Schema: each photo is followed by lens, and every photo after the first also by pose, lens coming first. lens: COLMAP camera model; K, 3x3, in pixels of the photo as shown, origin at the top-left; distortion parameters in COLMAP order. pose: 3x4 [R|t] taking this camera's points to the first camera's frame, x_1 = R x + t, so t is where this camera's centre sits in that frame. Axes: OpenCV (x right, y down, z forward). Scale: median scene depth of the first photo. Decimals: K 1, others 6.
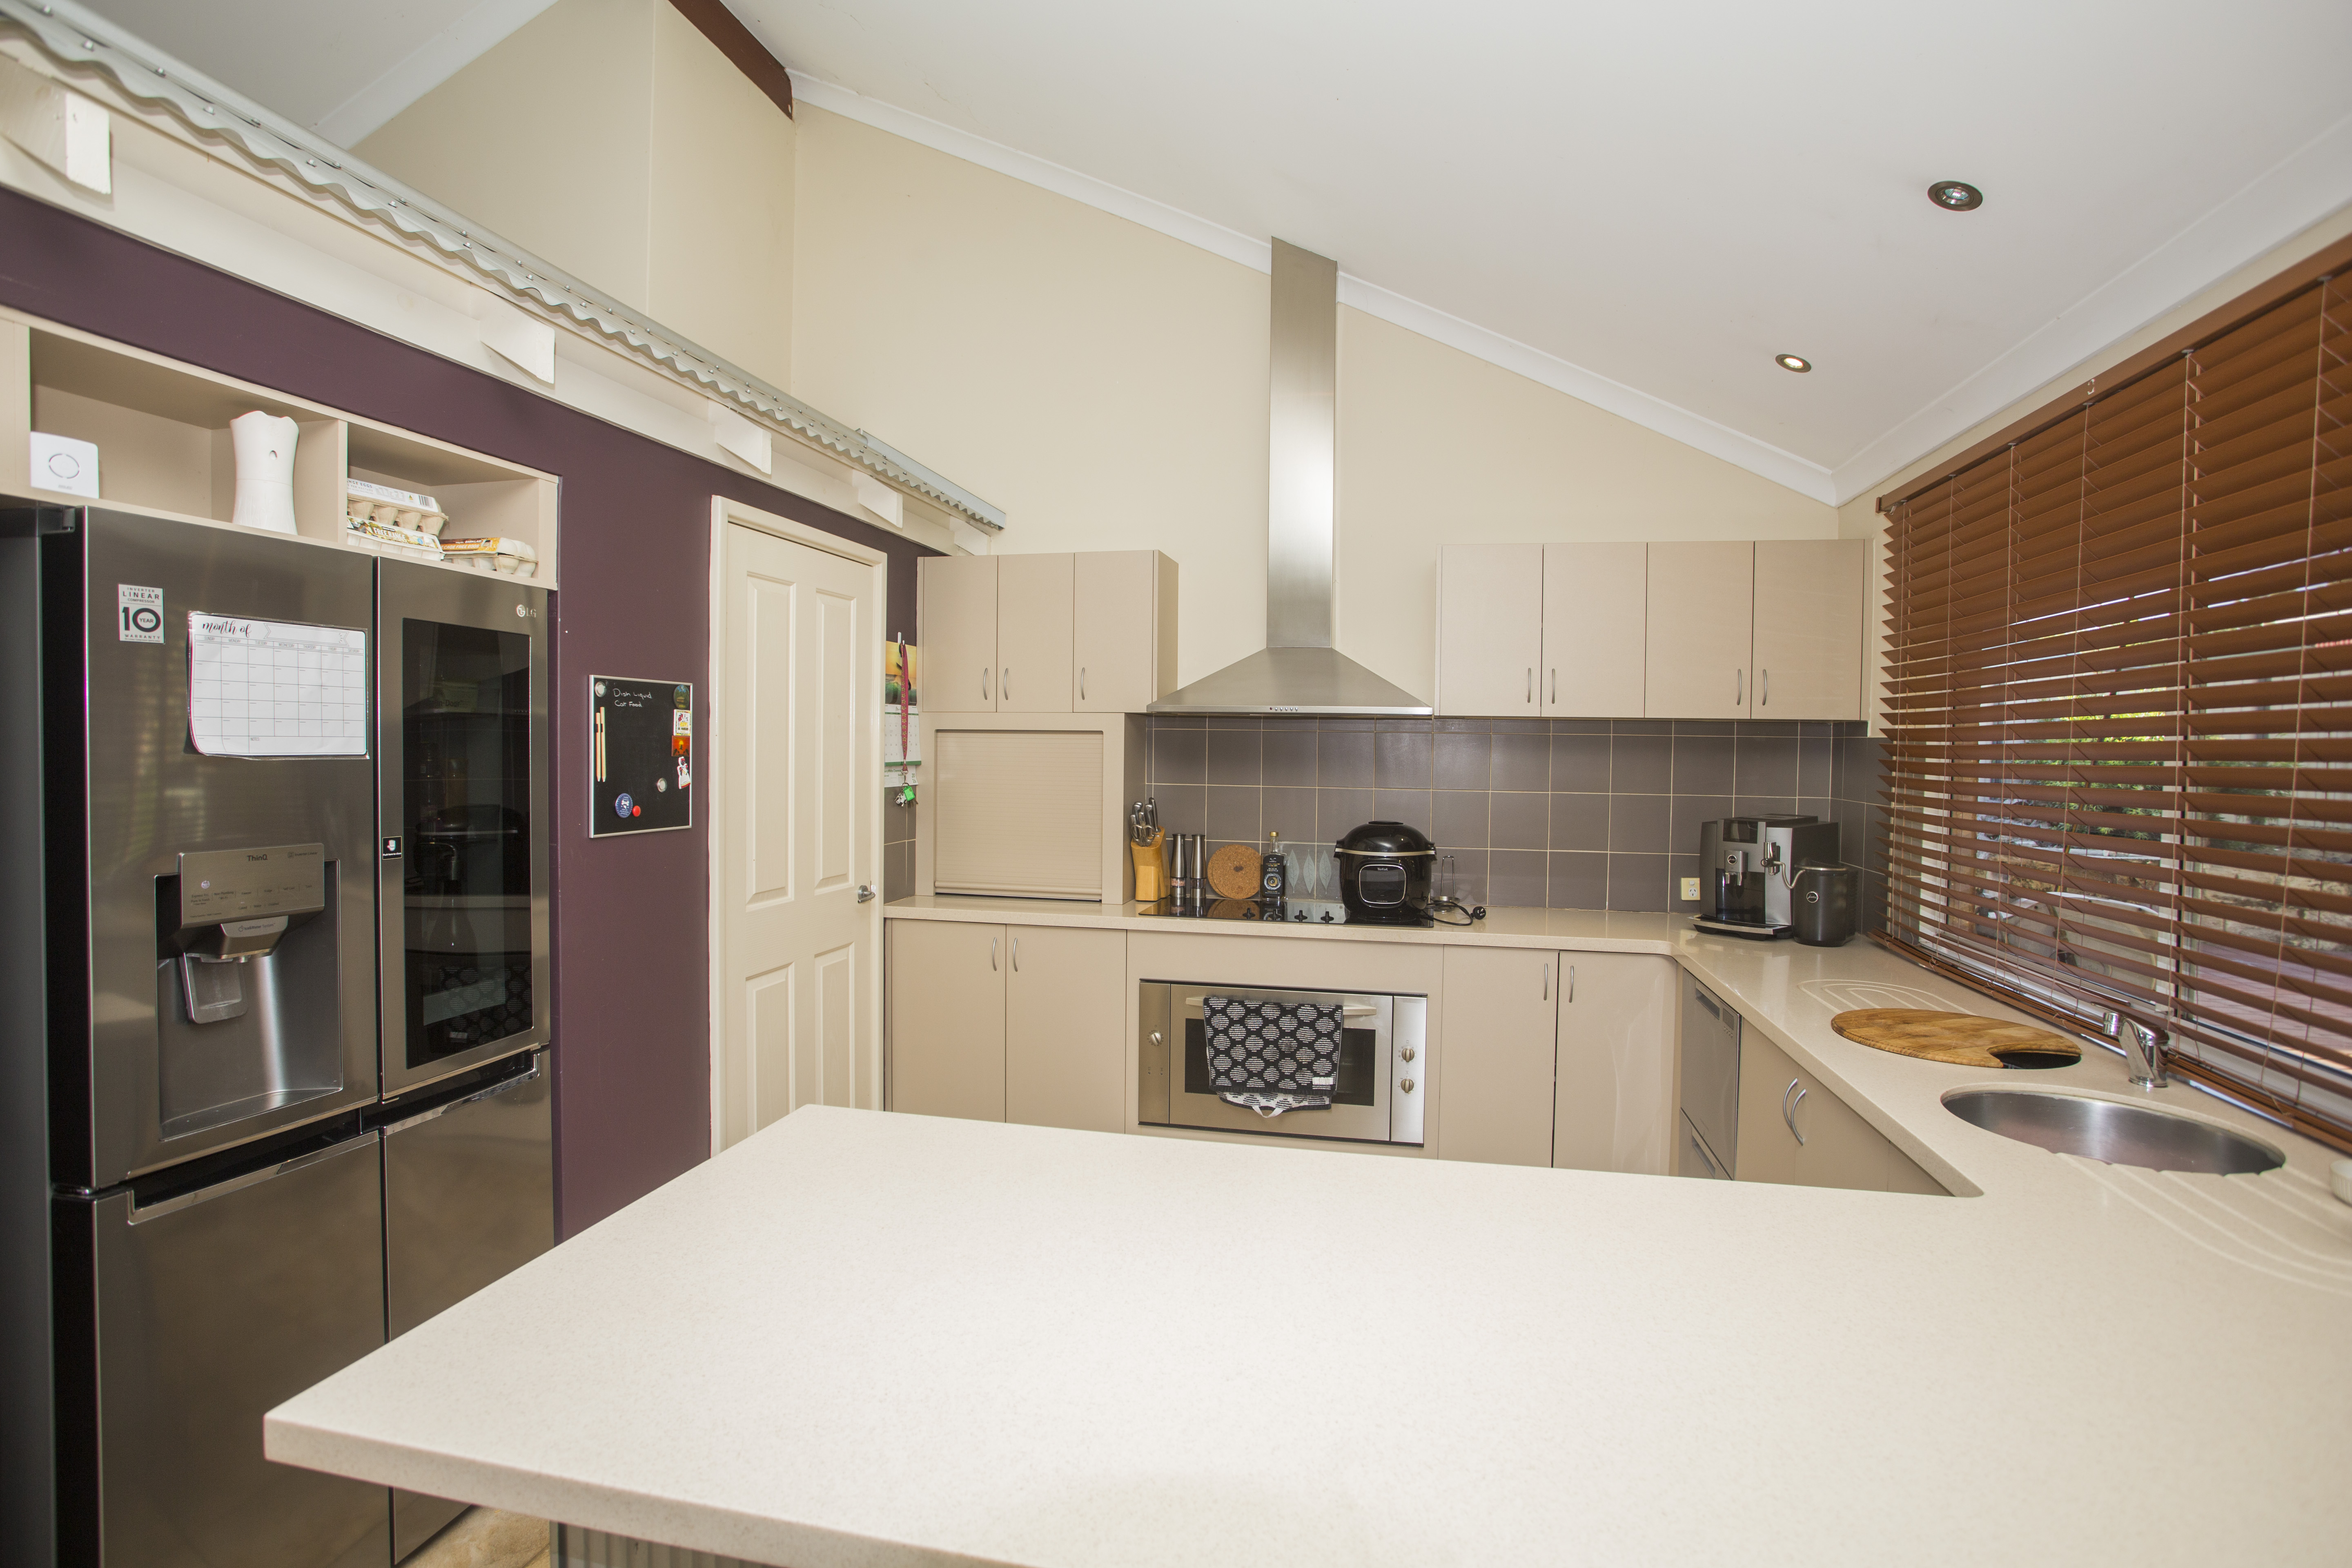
lens RADIAL K [[1152.0, 0, 1172.2], [0, 1152.0, 772.5], [0, 0, 1]] dist [-0.080016, 0.038971]
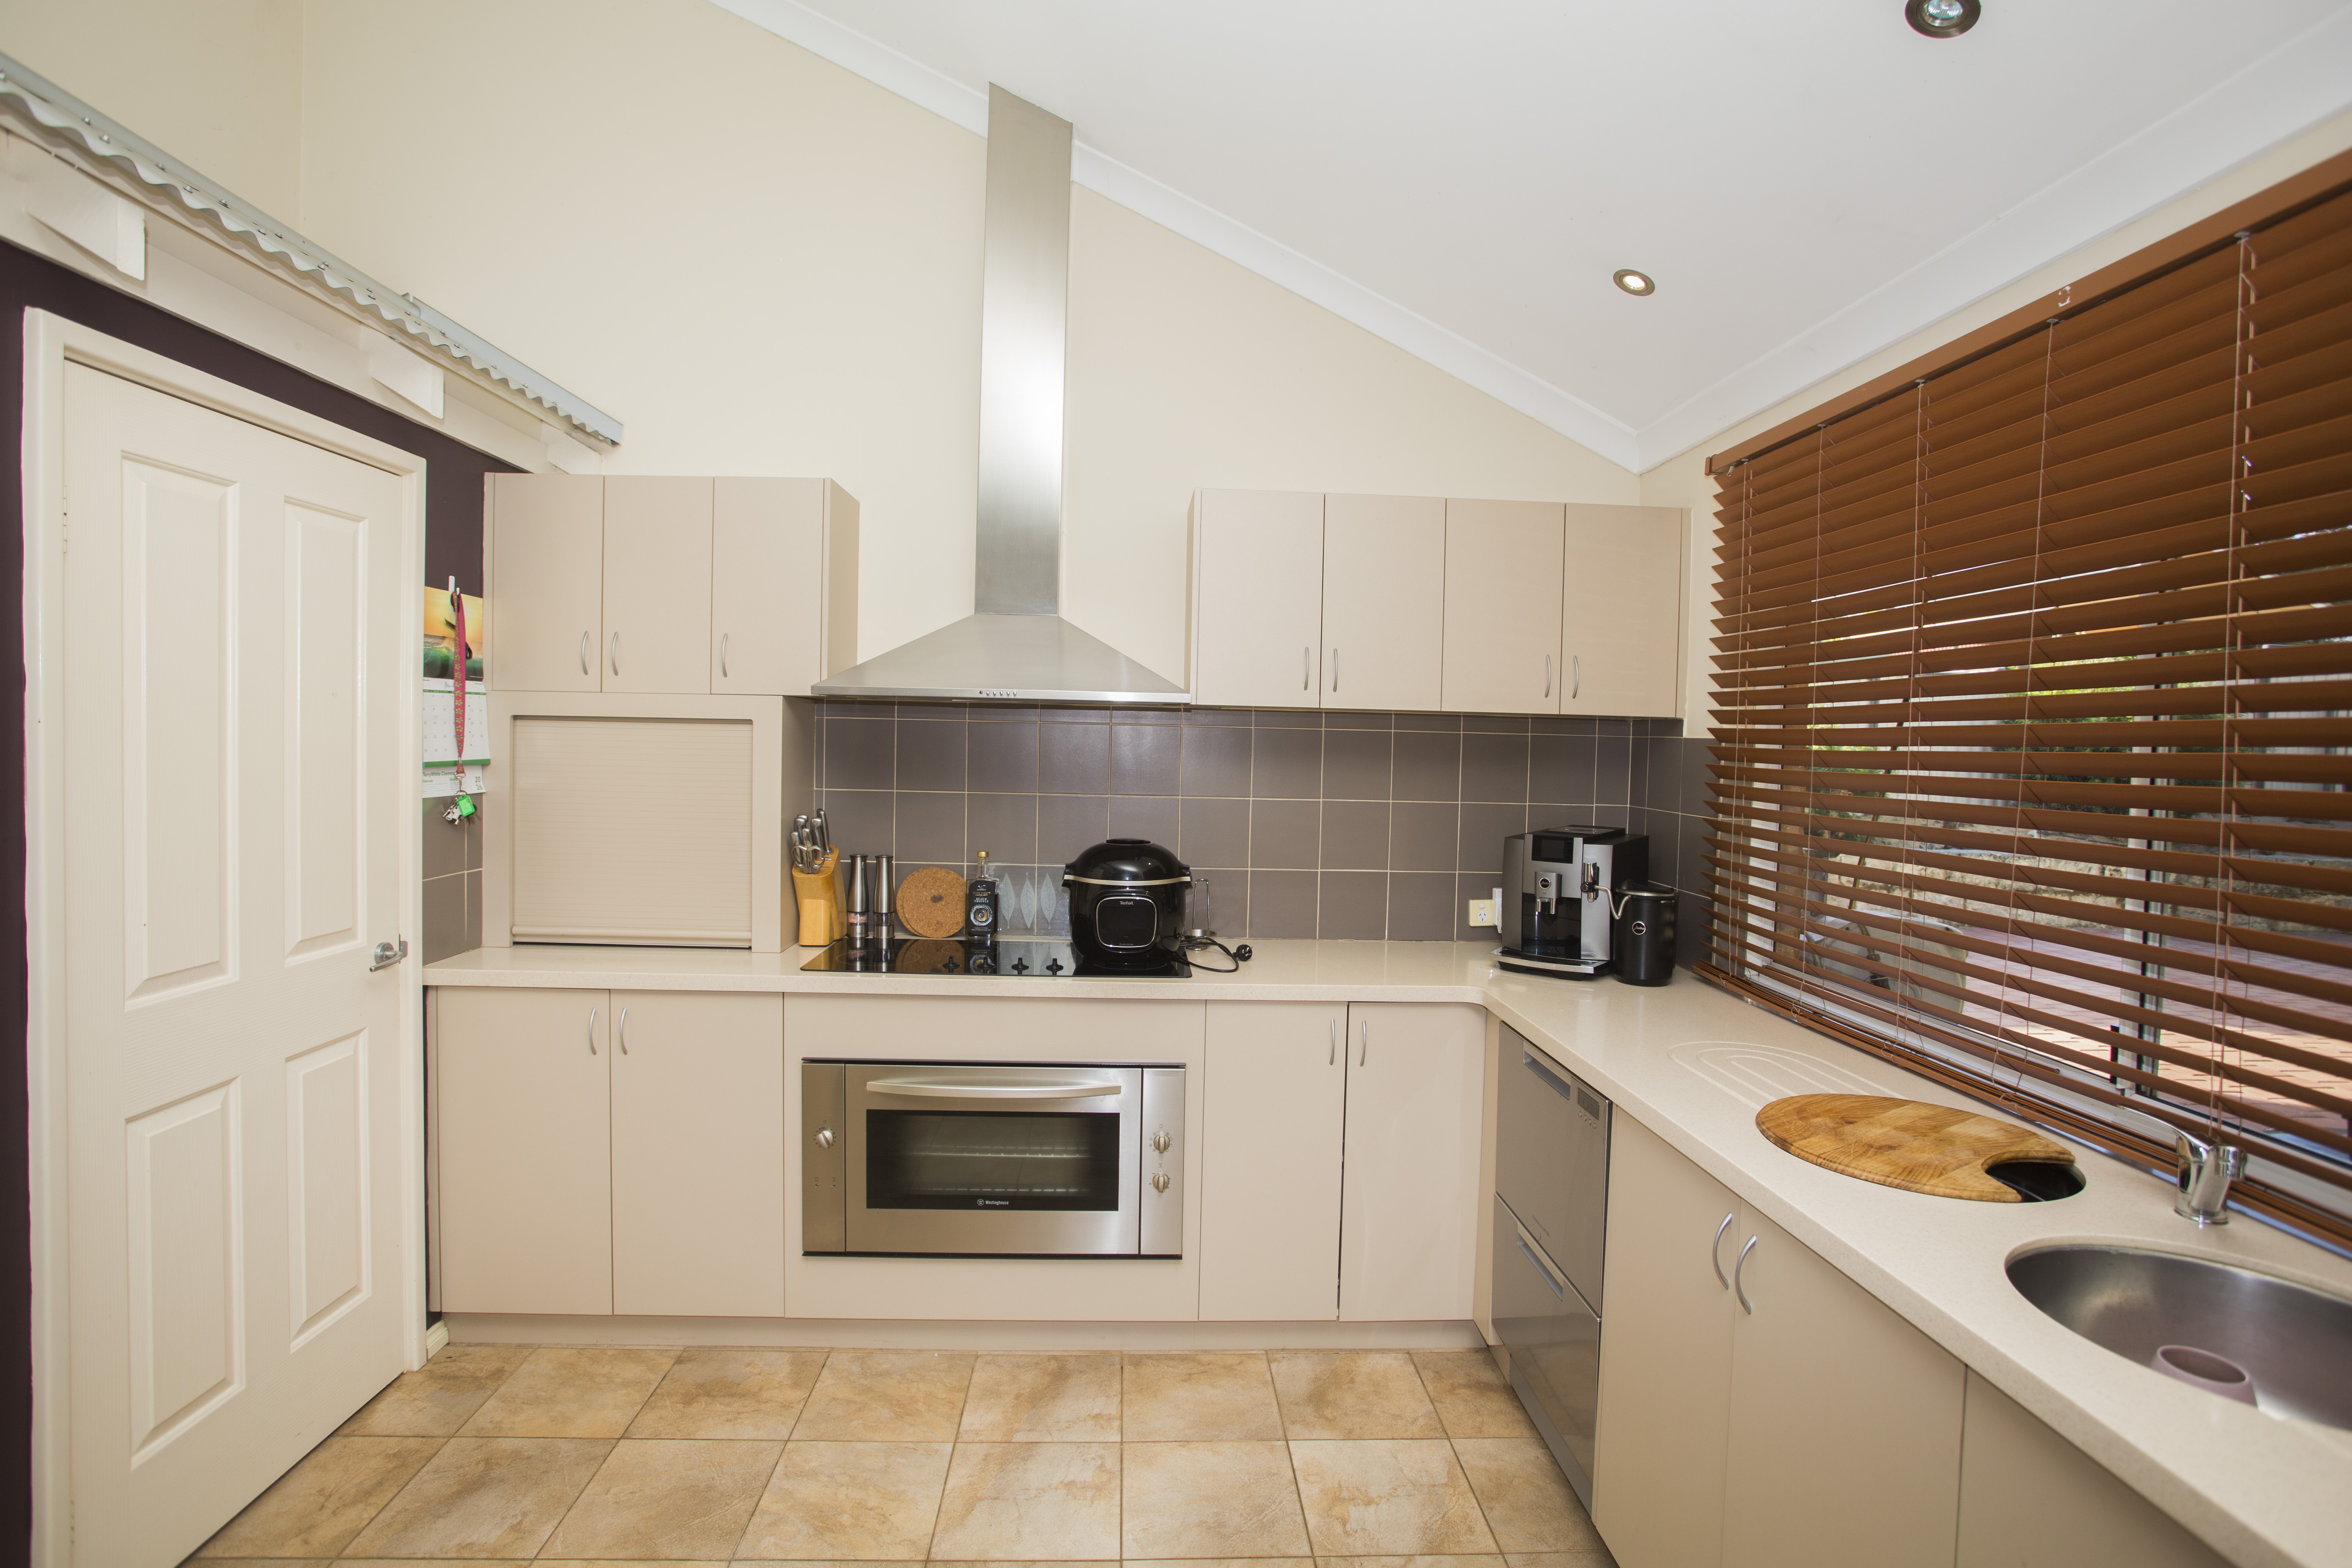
lens RADIAL K [[1152.0, 0, 1172.2], [0, 1152.0, 772.5], [0, 0, 1]] dist [-0.080016, 0.038971]
pose [[0.965925, 0.000549, 0.258821, 0.011893], [-0.003080, 0.999951, 0.009373, -0.010766], [-0.258804, -0.009851, 0.965880, 0.240287]]
